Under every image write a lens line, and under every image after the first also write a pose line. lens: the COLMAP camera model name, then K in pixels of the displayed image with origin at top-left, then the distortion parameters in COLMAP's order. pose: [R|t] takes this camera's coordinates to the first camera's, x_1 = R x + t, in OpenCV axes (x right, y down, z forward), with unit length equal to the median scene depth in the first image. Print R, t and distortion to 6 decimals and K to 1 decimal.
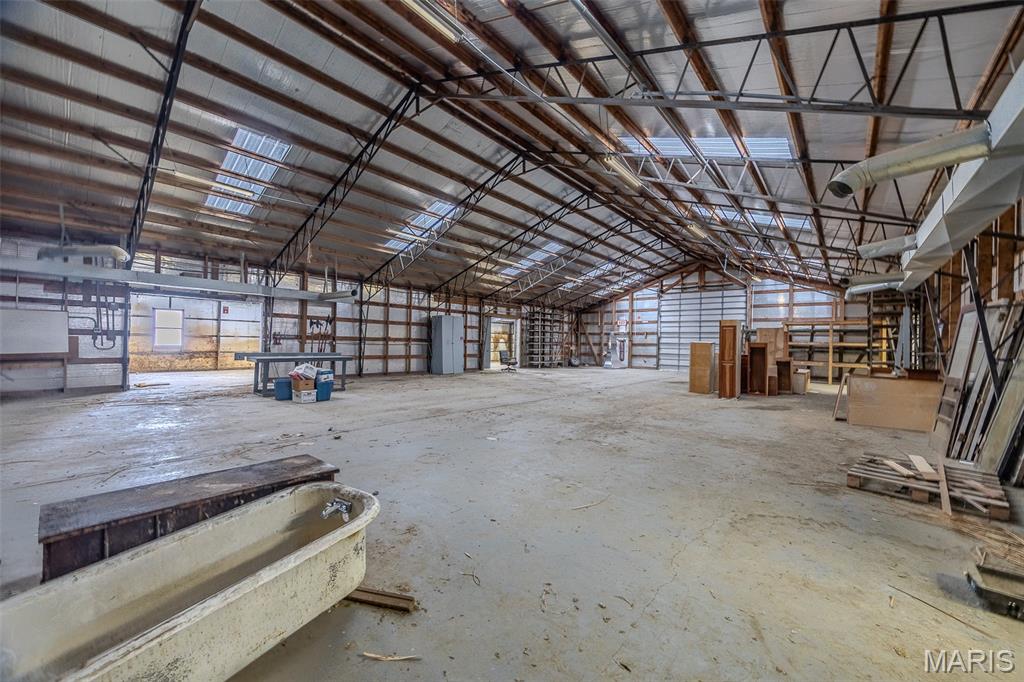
lens RADIAL K [[390.0, 0, 513.4], [0, 390.0, 342.7], [0, 0, 1]] dist [-0.002436, -0.000172]
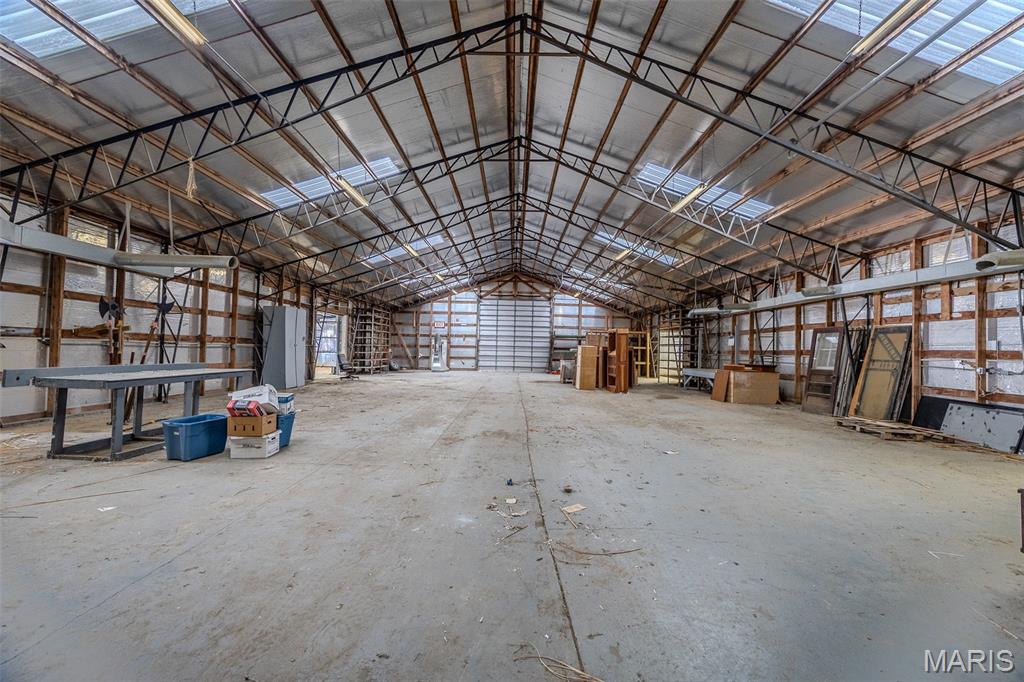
lens RADIAL K [[390.0, 0, 513.4], [0, 390.0, 342.7], [0, 0, 1]] dist [-0.002436, -0.000172]
pose [[0.760343, 0.008994, 0.649459, -0.244480], [-0.008660, 0.999956, -0.003709, -0.003110], [-0.649464, -0.002804, 0.760388, 0.139748]]
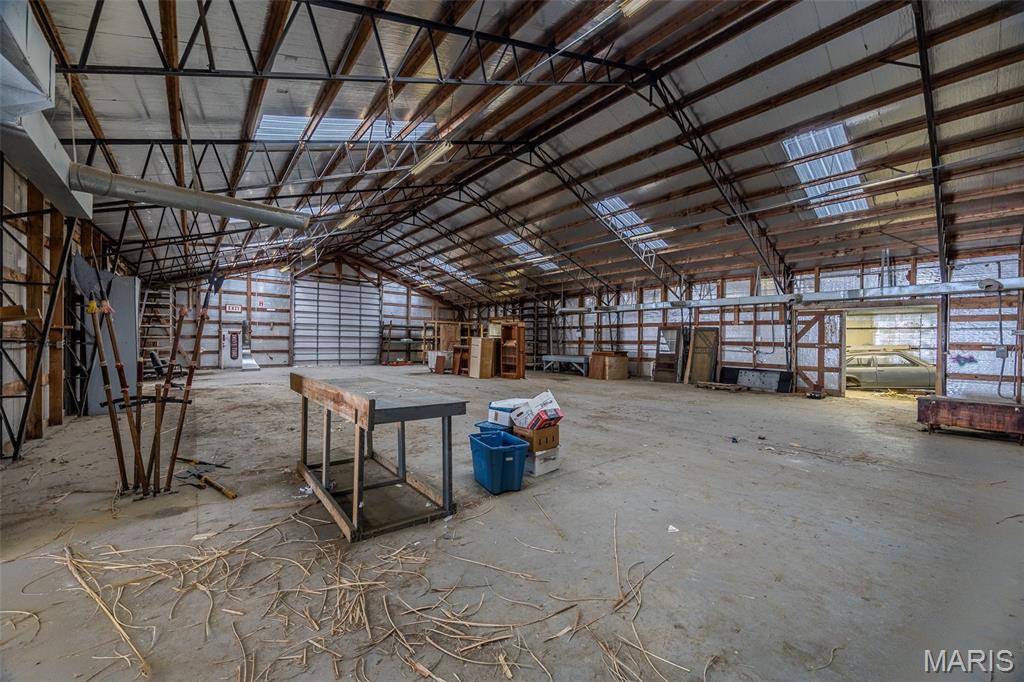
lens RADIAL K [[390.0, 0, 513.4], [0, 390.0, 342.7], [0, 0, 1]] dist [-0.002436, -0.000172]
pose [[0.175685, -0.020648, 0.984230, -0.401888], [-0.011123, 0.999675, 0.022958, -0.008951], [-0.984384, -0.014981, 0.175398, 0.375694]]
